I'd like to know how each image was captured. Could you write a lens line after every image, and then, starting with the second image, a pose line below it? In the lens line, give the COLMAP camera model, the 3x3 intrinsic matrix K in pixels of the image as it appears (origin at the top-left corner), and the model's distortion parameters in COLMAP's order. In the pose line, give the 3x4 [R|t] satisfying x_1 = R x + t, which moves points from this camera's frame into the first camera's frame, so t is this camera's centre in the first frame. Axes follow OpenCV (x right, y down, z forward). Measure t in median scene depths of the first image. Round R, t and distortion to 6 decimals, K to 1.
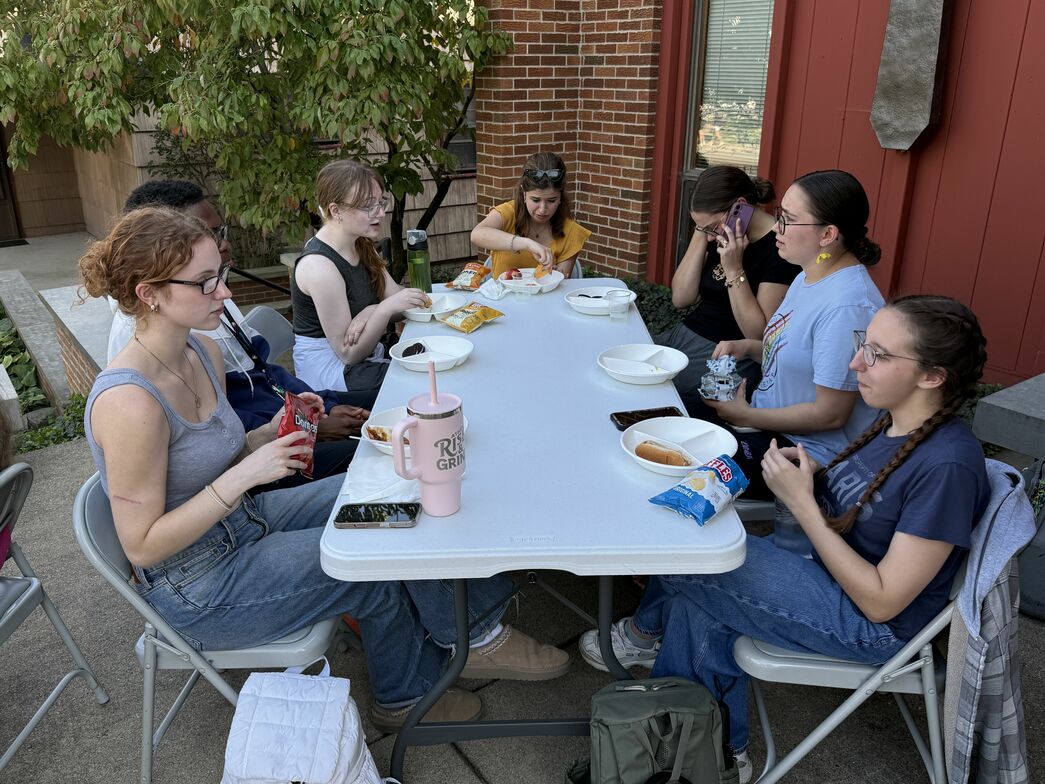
lens RADIAL K [[869.5, 0, 501.1], [0, 869.5, 391.1], [0, 0, 1]] dist [0.122307, -0.228381]
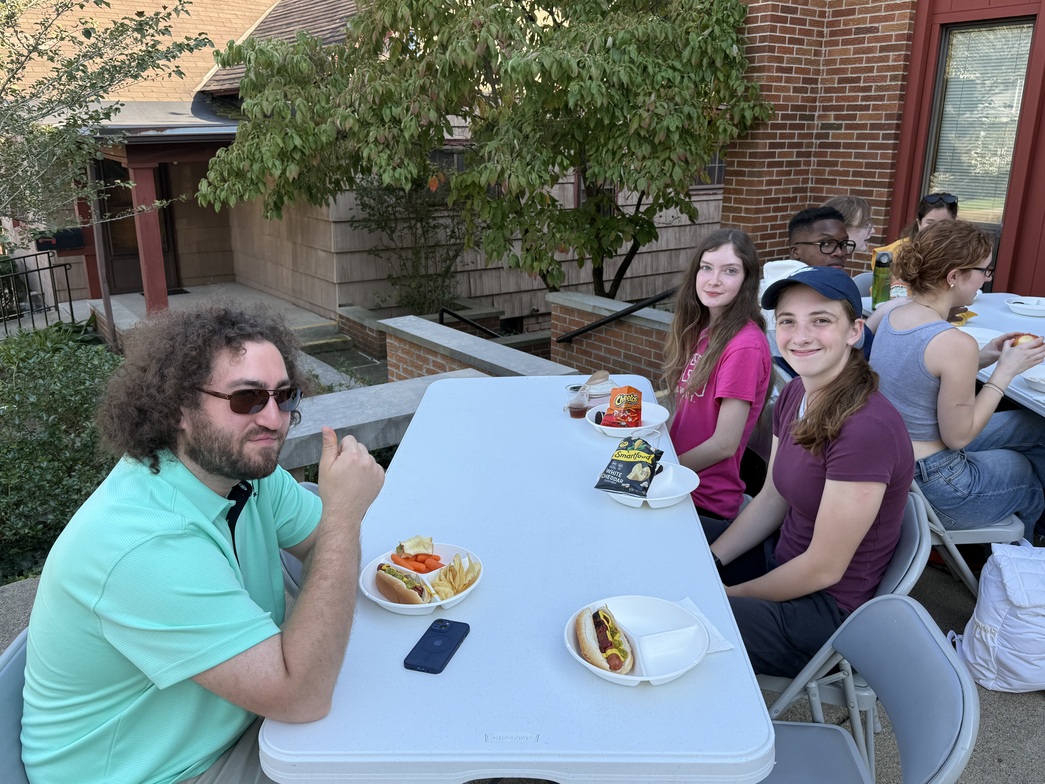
lens RADIAL K [[869.5, 0, 501.1], [0, 869.5, 391.1], [0, 0, 1]] dist [0.122307, -0.228381]
pose [[0.999899, 0.000145, 0.014215, -0.349364], [0.000817, 0.997708, -0.067655, 0.053980], [-0.014193, 0.067660, 0.997608, -0.139462]]
